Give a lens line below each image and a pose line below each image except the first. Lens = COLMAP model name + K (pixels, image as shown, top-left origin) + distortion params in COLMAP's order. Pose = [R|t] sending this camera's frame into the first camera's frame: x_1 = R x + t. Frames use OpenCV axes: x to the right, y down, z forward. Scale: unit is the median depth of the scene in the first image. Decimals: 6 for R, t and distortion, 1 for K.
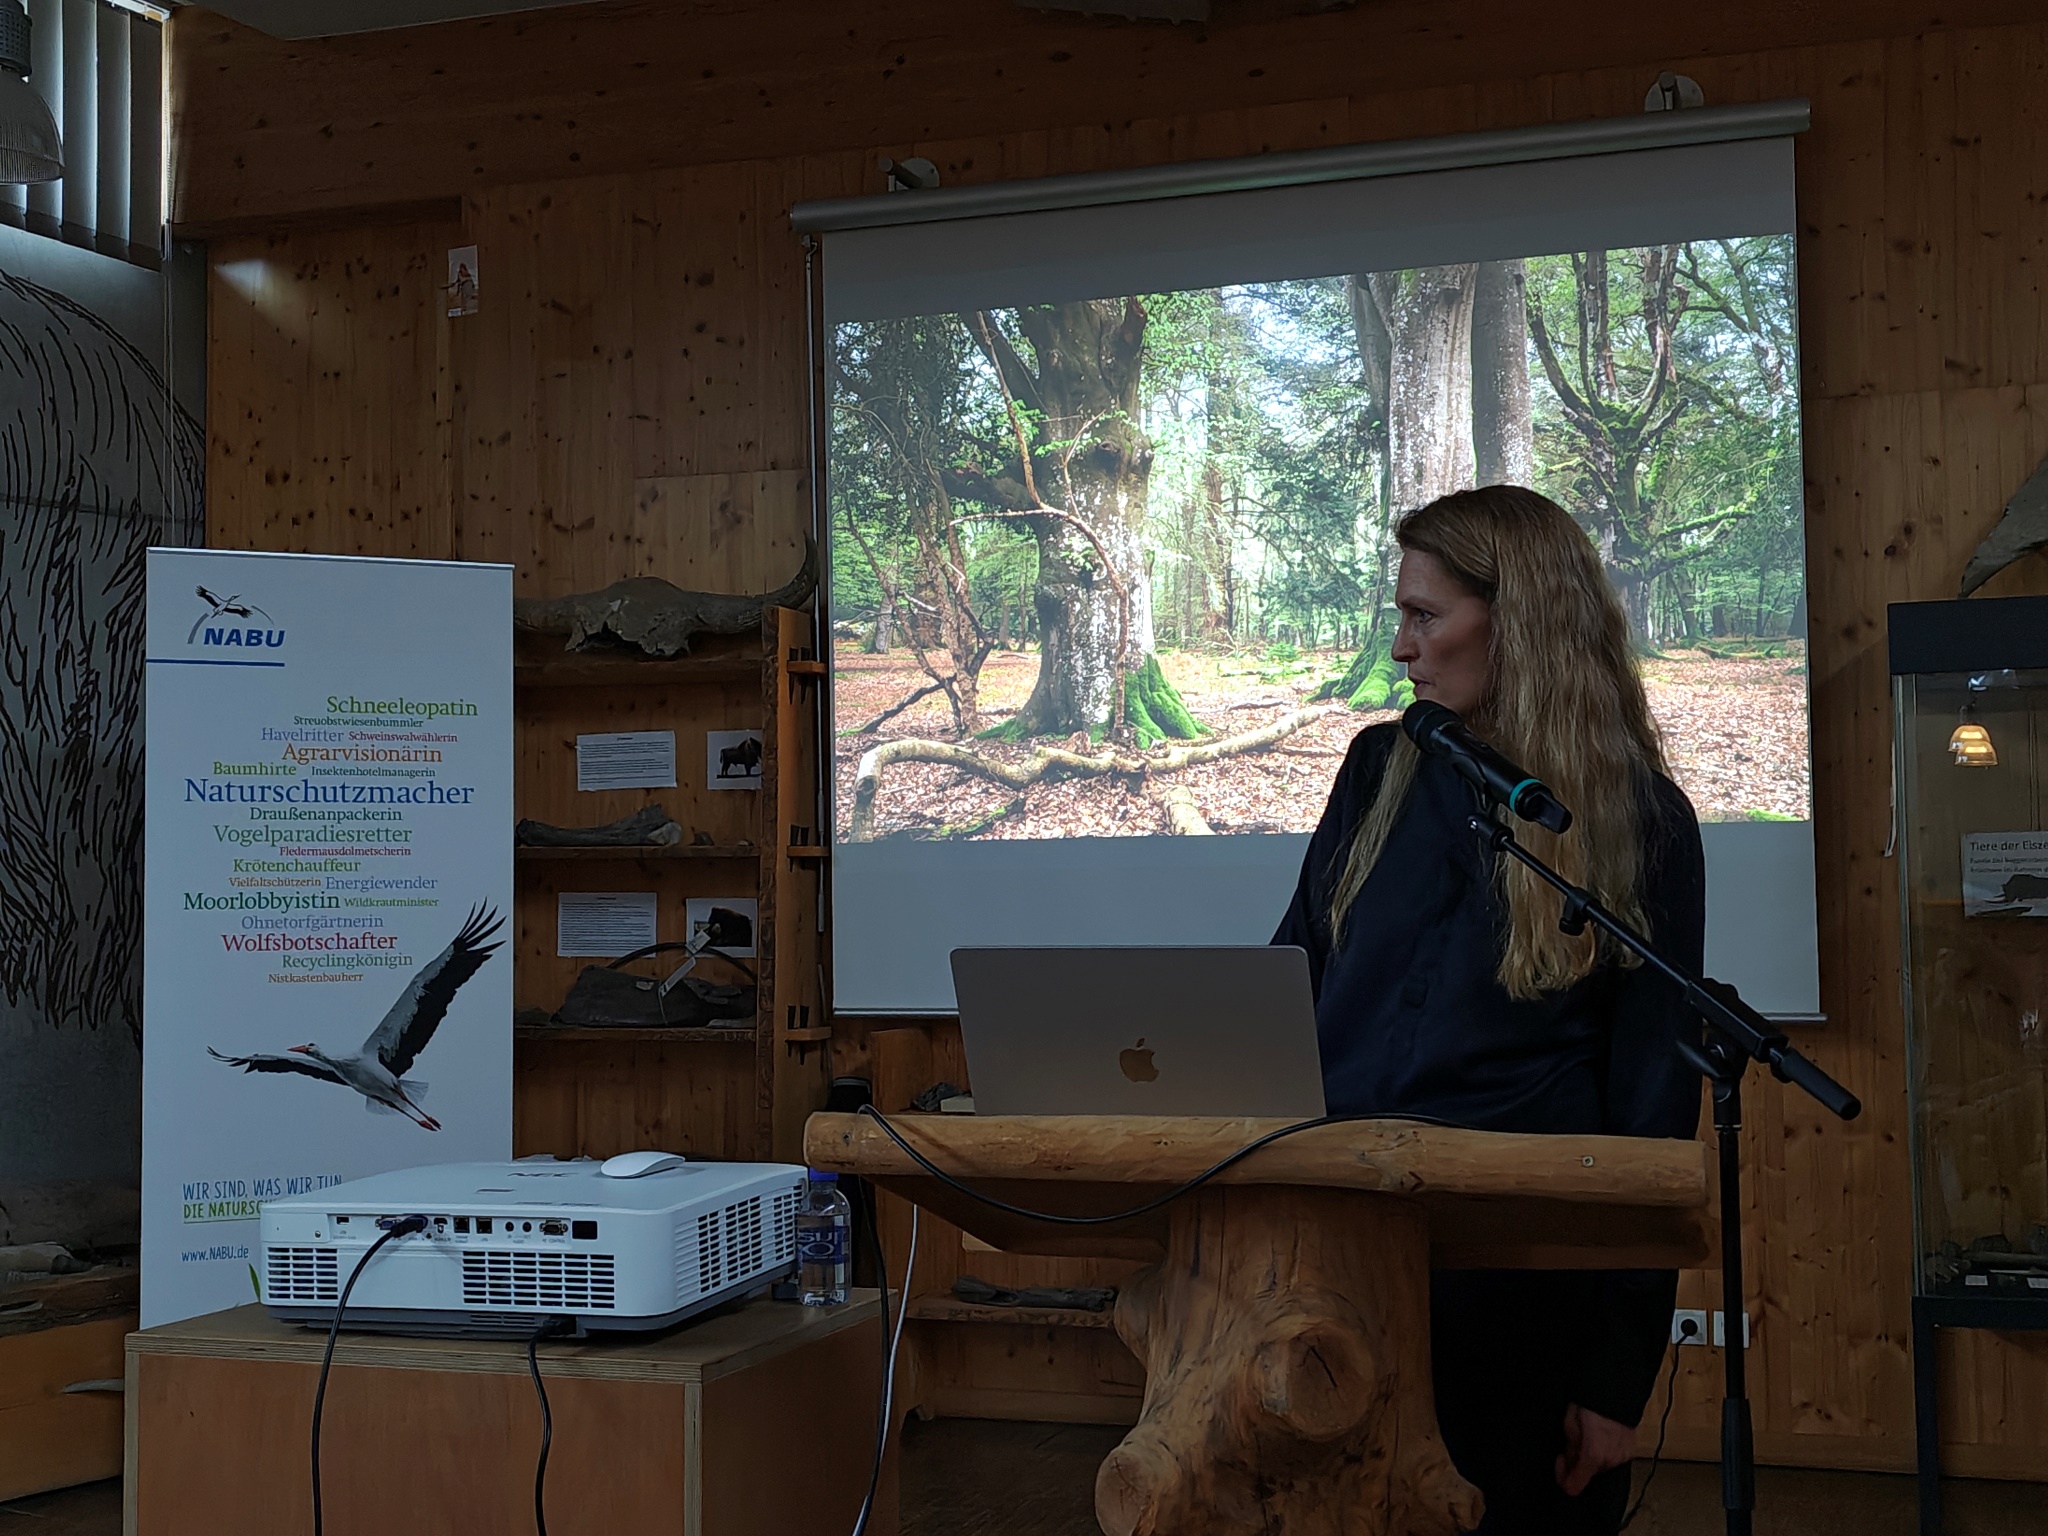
lens RADIAL K [[2253.6, 0, 1048.3], [0, 2253.6, 779.7], [0, 0, 1]] dist [0.145195, -0.332077]
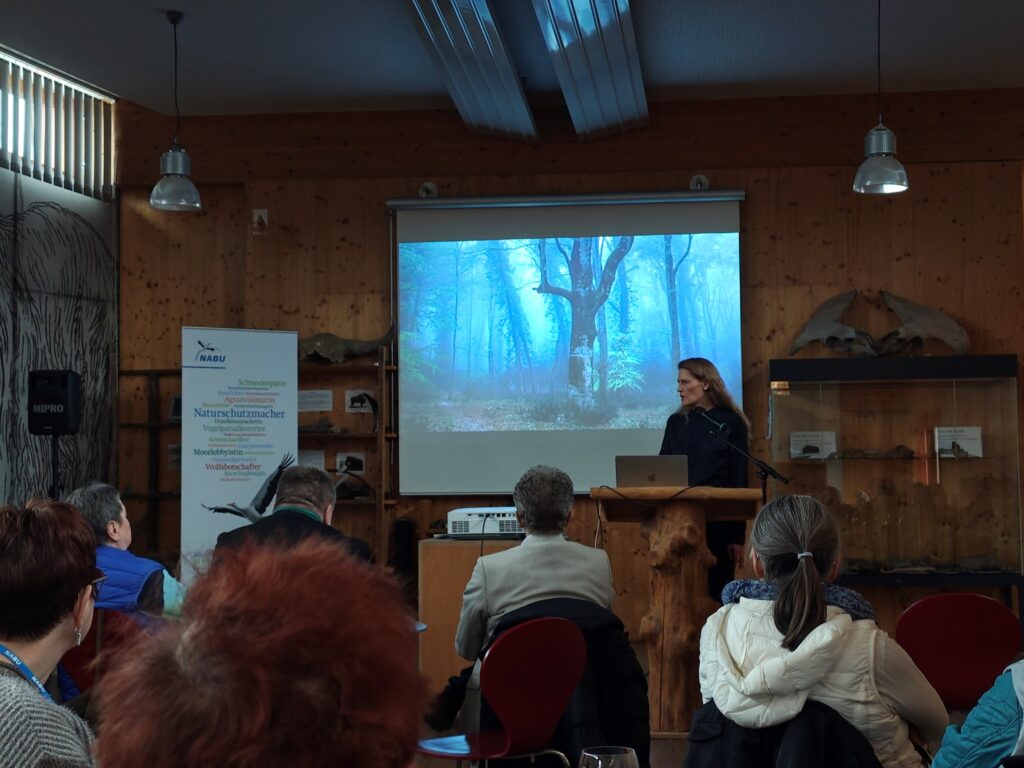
lens RADIAL K [[1126.8, 0, 524.1], [0, 1126.8, 389.8], [0, 0, 1]] dist [0.145195, -0.332077]
pose [[0.986901, 0.012323, 0.160856, -0.190646], [-0.010924, 0.999894, -0.009580, -0.013721], [-0.160957, 0.007697, 0.986931, -0.429016]]
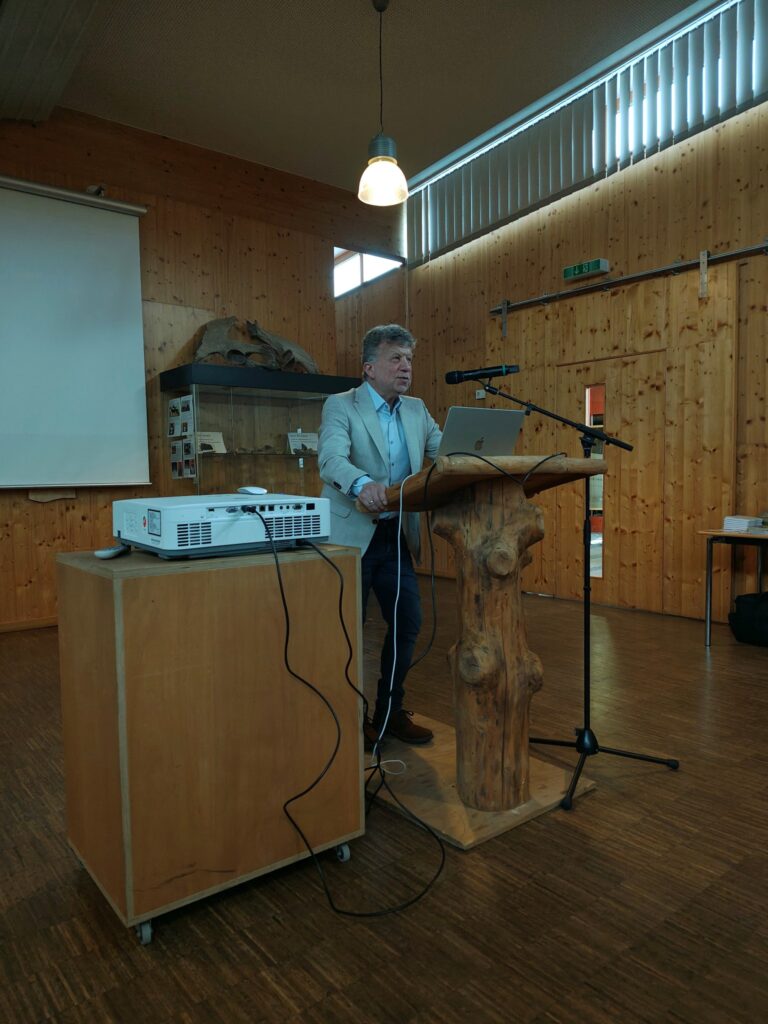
lens RADIAL K [[657.6, 0, 331.9], [0, 657.6, 506.5], [0, 0, 1]] dist [0.021791, -0.000191]
pose [[0.623390, -0.037694, 0.781002, -0.255486], [-0.043884, 0.995576, 0.083078, 0.042096], [-0.780678, -0.086063, 0.618979, 0.158612]]
